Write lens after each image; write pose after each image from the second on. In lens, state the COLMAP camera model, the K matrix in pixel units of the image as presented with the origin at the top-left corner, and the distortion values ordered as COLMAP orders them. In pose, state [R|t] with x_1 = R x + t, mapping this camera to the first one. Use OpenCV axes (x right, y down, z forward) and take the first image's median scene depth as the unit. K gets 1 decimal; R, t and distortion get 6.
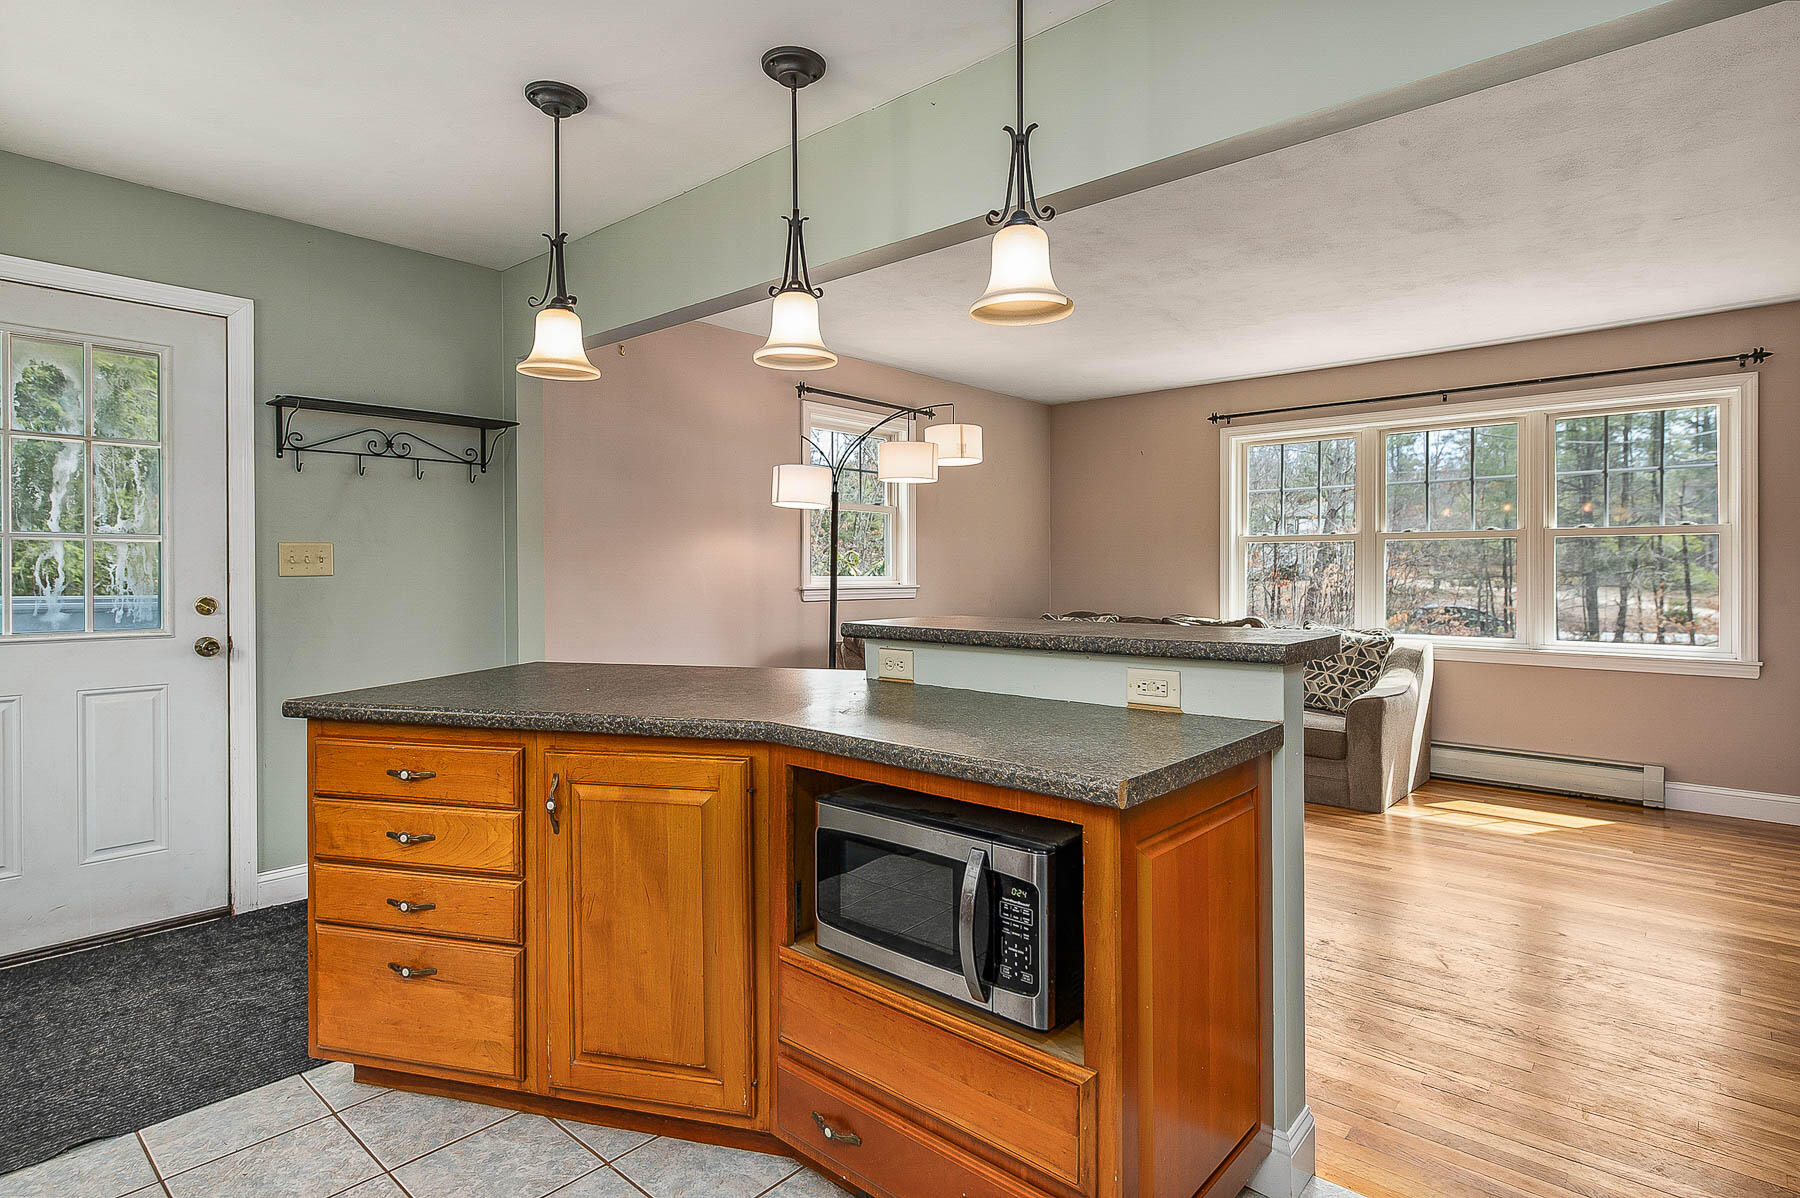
lens RADIAL K [[942.6, 0, 884.4], [0, 942.6, 570.1], [0, 0, 1]] dist [0.017292, -0.006802]
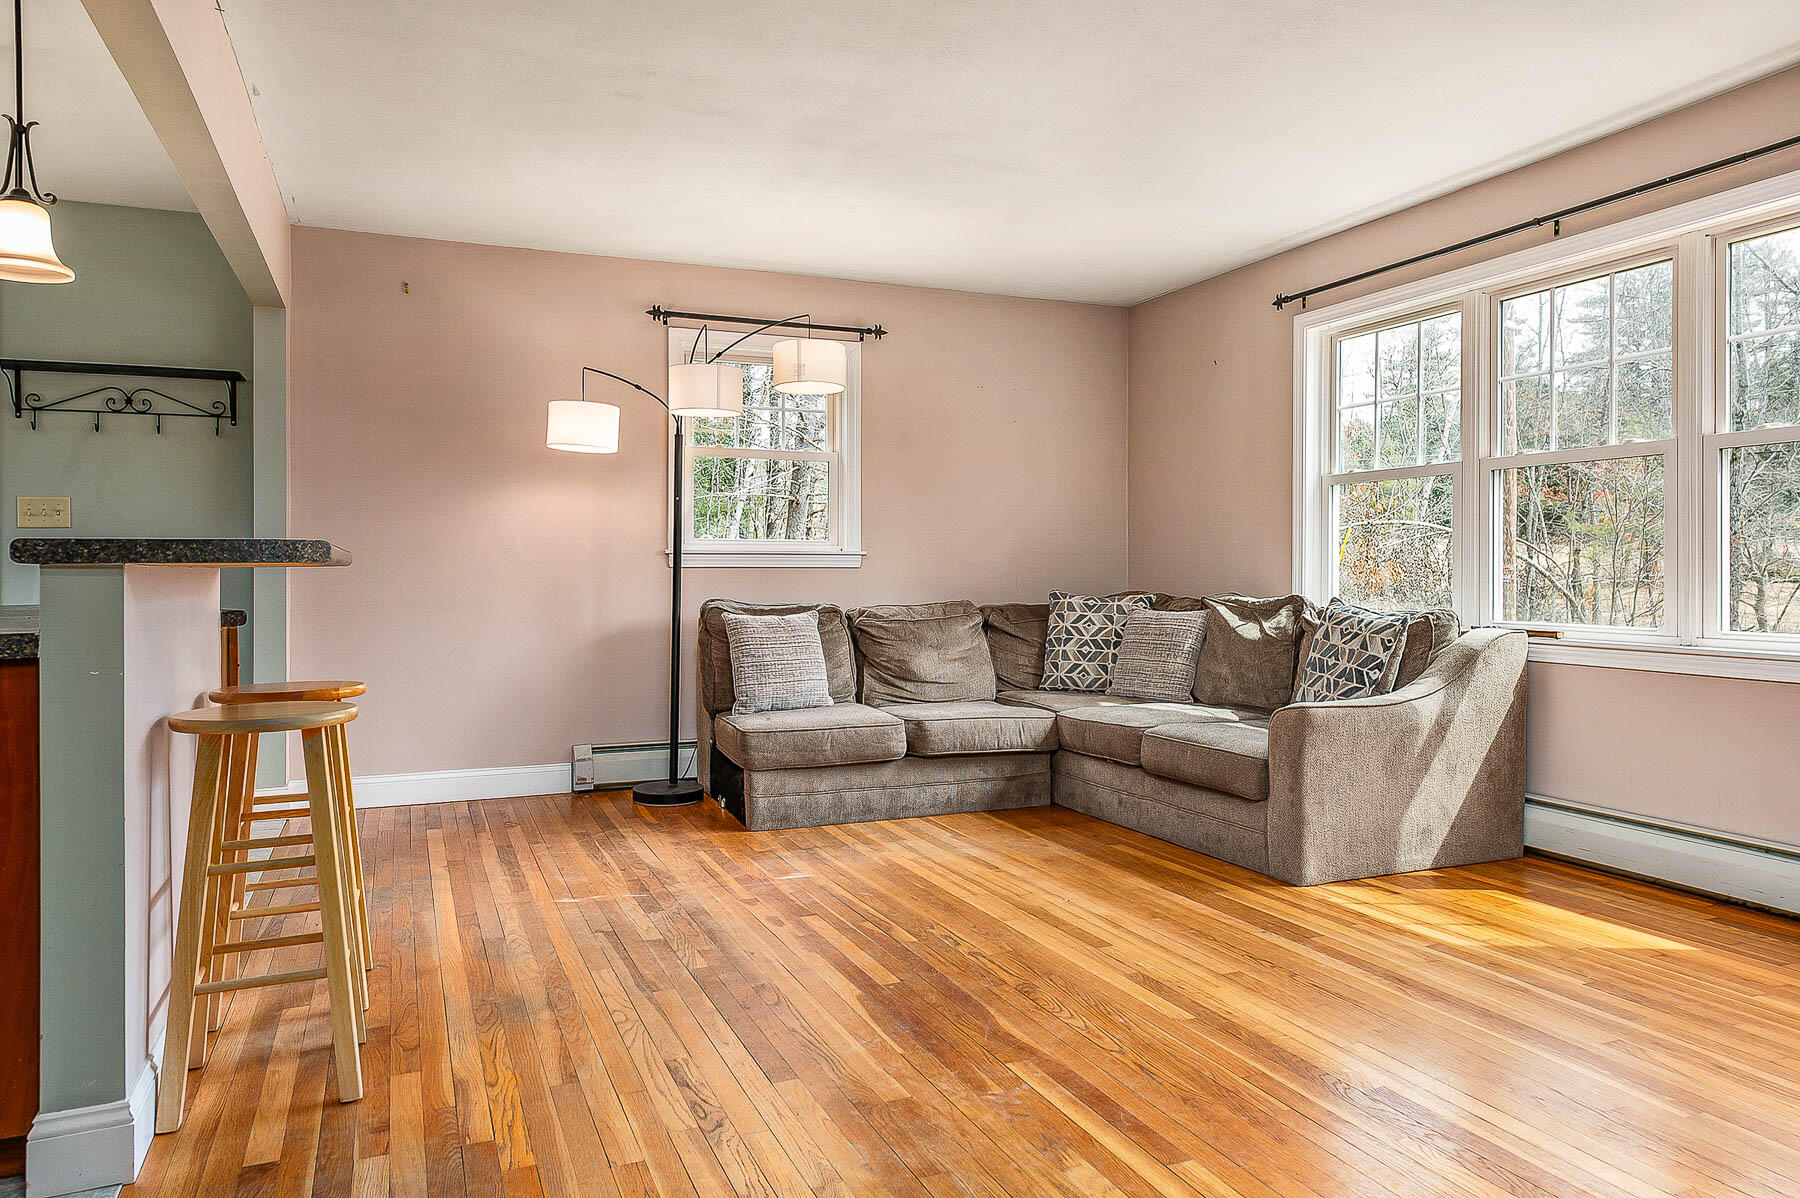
lens RADIAL K [[1202.5, 0, 860.4], [0, 1202.5, 573.7], [0, 0, 1]] dist [0.030291, -0.016072]
pose [[0.898610, -0.000204, -0.438749, 0.635088], [0.000546, 1.000000, 0.000653, 0.044846], [0.438749, -0.000826, 0.898609, 0.135995]]
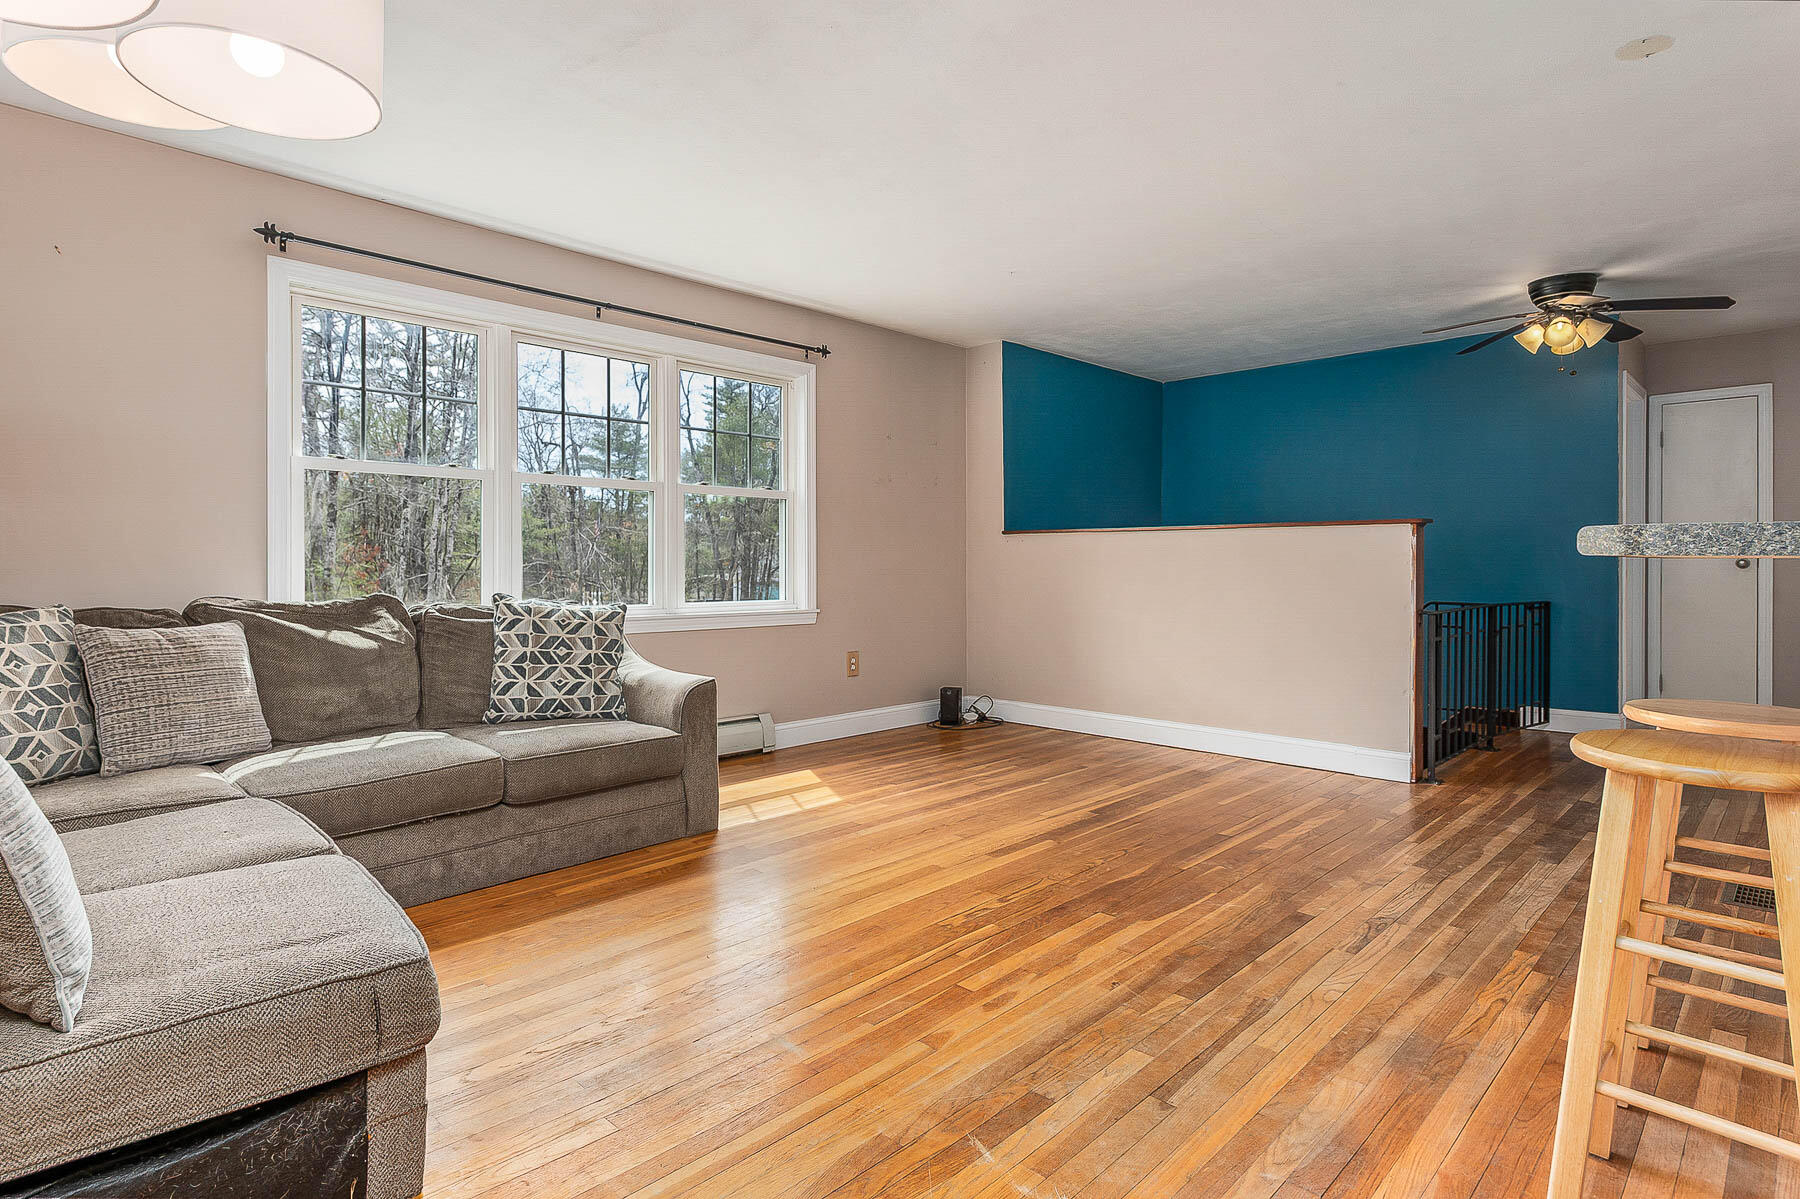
lens RADIAL K [[942.6, 0, 927.0], [0, 942.6, 568.8], [0, 0, 1]] dist [0.017292, -0.006802]
pose [[0.003323, -0.002271, 0.999992, -0.255302], [0.002624, 0.999994, 0.002262, 0.044112], [-0.999991, 0.002616, 0.003329, 0.854109]]
